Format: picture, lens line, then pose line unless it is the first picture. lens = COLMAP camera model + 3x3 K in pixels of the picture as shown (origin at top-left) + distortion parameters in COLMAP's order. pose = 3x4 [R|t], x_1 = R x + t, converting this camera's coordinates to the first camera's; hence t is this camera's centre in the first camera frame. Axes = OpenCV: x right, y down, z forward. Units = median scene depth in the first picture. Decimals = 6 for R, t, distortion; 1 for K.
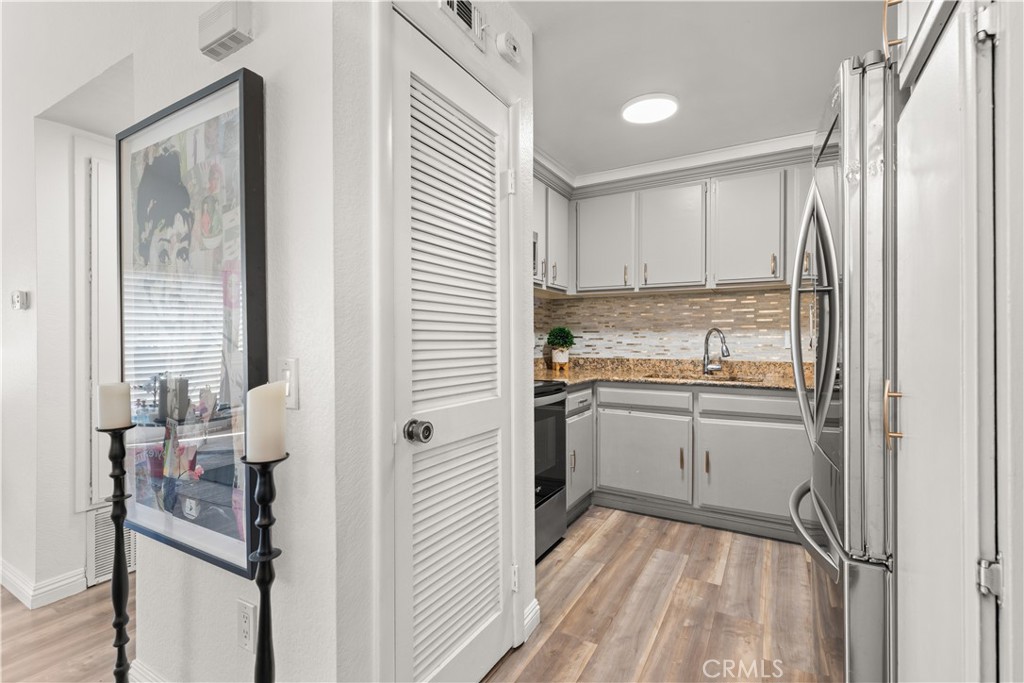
lens RADIAL K [[468.9, 0, 512.0], [0, 468.9, 341.5], [0, 0, 1]] dist [0.008857, -0.000164]
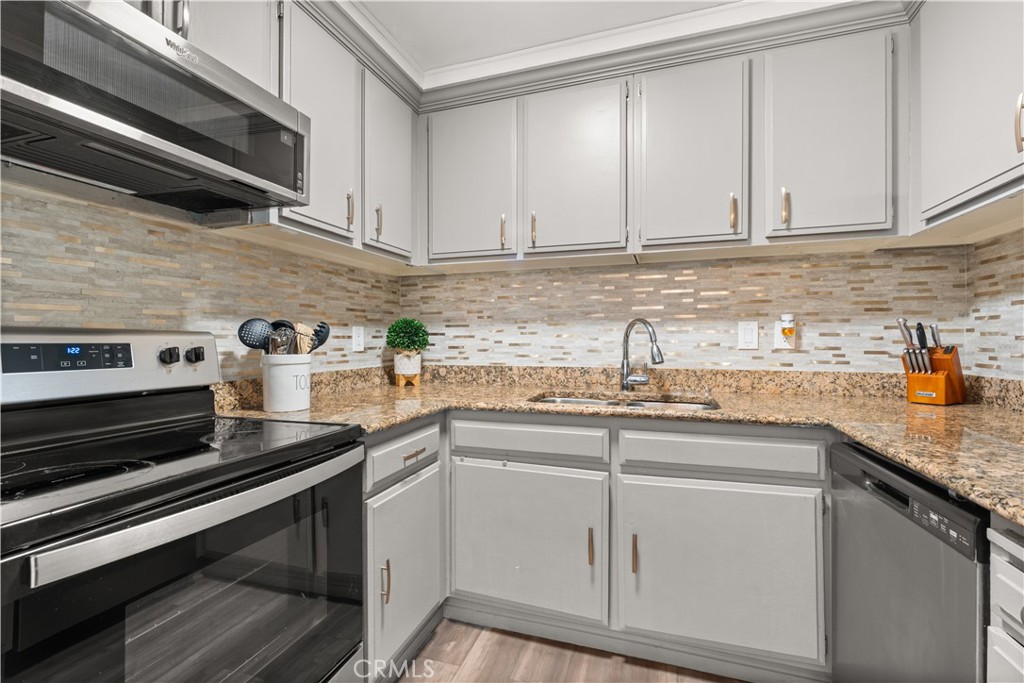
lens RADIAL K [[453.0, 0, 514.1], [0, 453.0, 361.1], [0, 0, 1]] dist [0.000924, 0.000077]
pose [[0.980843, -0.016288, 0.194119, 0.142618], [0.007358, 0.998885, 0.046635, -0.000370], [-0.194662, -0.044314, 0.979869, 0.418795]]
